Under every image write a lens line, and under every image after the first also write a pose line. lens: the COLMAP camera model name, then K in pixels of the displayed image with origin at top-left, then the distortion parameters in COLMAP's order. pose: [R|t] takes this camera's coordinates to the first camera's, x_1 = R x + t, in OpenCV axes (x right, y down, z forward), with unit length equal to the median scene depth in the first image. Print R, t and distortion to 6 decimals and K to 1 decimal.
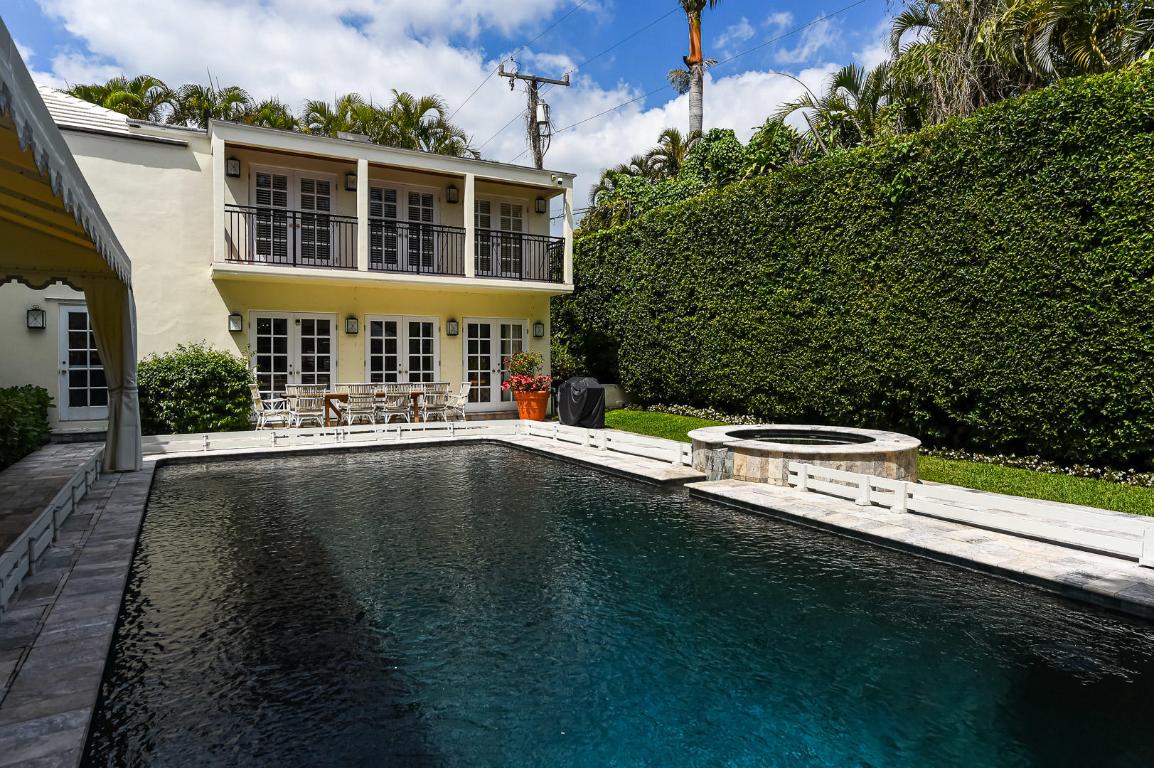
lens RADIAL K [[692.4, 0, 578.8], [0, 692.4, 359.3], [0, 0, 1]] dist [0.000771, 0.000624]
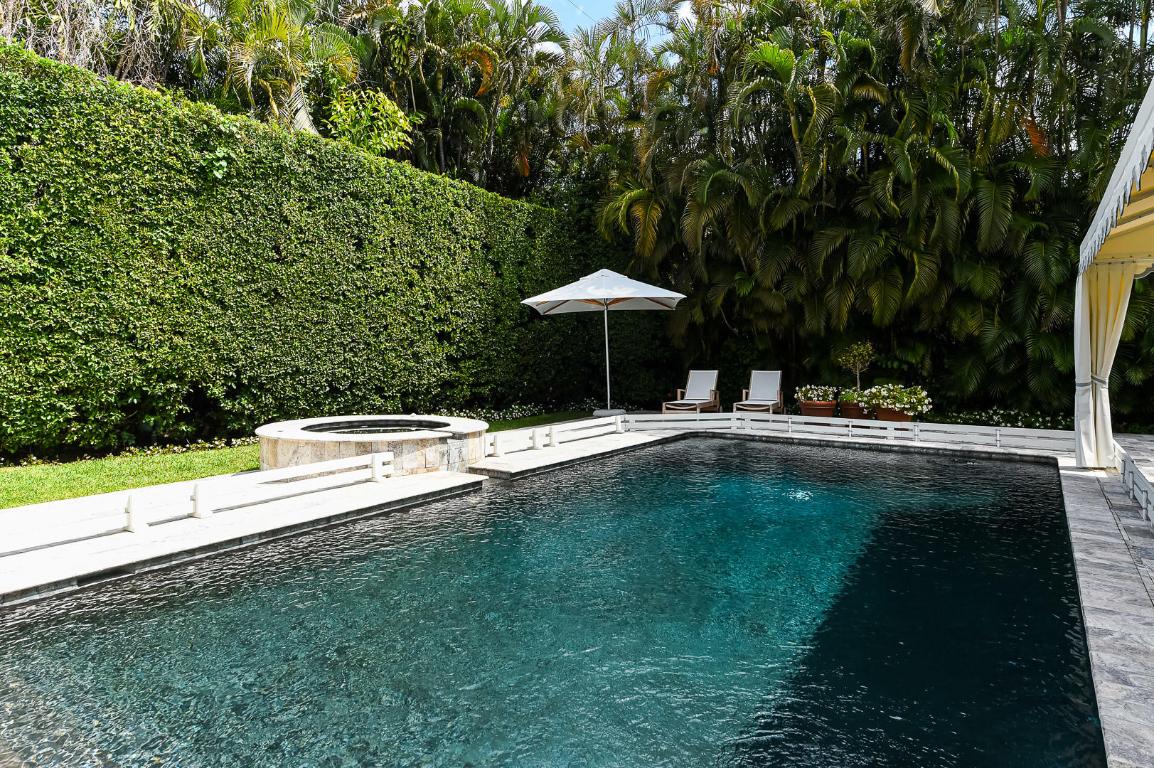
lens RADIAL K [[692.4, 0, 578.8], [0, 692.4, 359.3], [0, 0, 1]] dist [0.000771, 0.000624]
pose [[-0.445862, 0.003828, 0.895094, -0.597866], [0.012477, 0.999920, 0.001939, 0.020528], [-0.895015, 0.012033, -0.445874, 1.000381]]
